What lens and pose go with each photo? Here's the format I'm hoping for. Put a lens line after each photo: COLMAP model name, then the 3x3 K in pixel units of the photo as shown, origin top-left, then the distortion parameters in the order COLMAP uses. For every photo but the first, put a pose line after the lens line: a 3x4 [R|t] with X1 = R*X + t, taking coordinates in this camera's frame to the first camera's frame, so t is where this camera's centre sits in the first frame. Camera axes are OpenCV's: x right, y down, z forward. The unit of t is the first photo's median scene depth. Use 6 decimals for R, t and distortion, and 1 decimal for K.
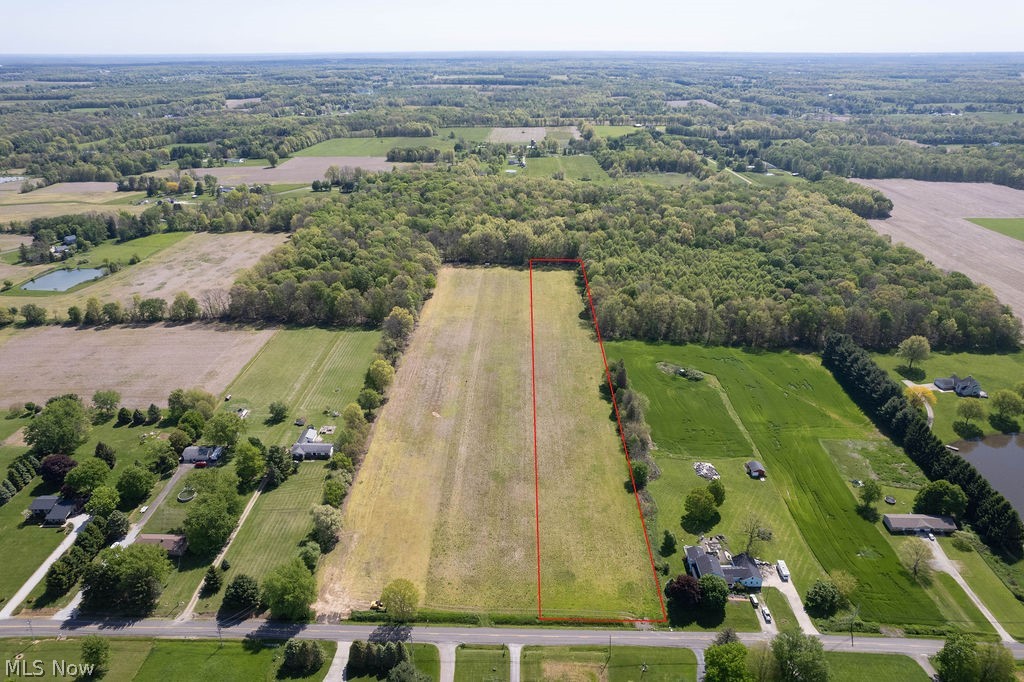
lens RADIAL K [[670.2, 0, 512.0], [0, 670.2, 341.0], [0, 0, 1]] dist [-0.076470, 0.071399]
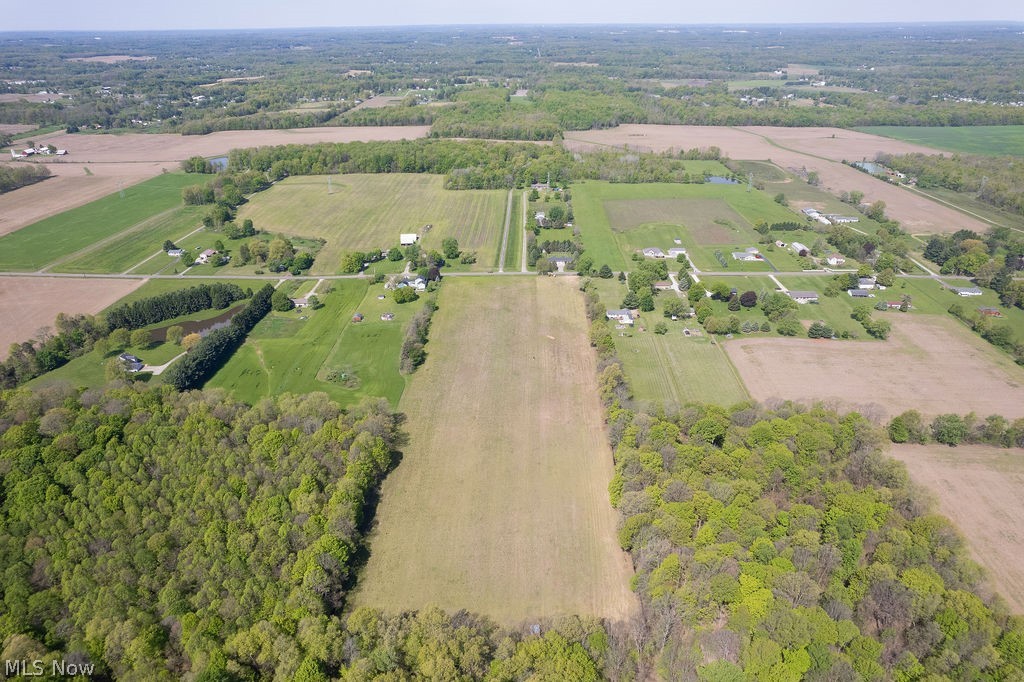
lens RADIAL K [[653.4, 0, 512.0], [0, 653.4, 341.0], [0, 0, 1]] dist [-0.071553, 0.064836]
pose [[-0.999916, 0.005641, 0.011683, -0.046883], [0.012611, 0.633981, 0.773245, -0.962983], [-0.003044, 0.773328, -0.633999, 1.905135]]
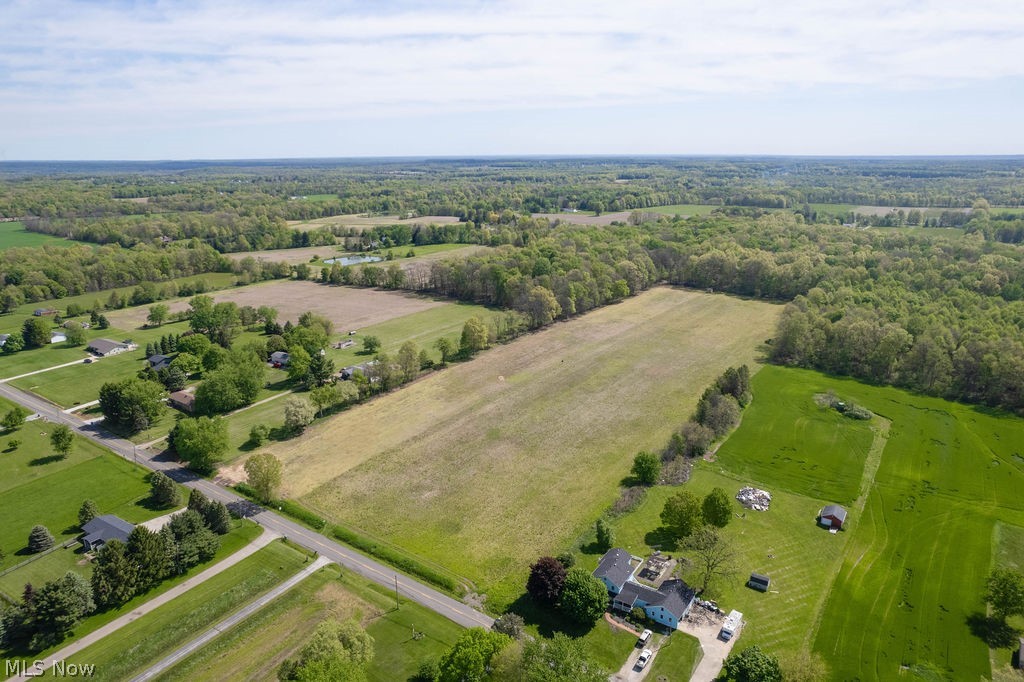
lens RADIAL K [[677.5, 0, 512.0], [0, 677.5, 341.0], [0, 0, 1]] dist [-0.077382, 0.074239]
pose [[0.833379, 0.148017, -0.532513, 0.385242], [-0.221913, 0.972012, -0.077112, 0.130808], [0.506195, 0.182435, 0.842902, 0.226677]]
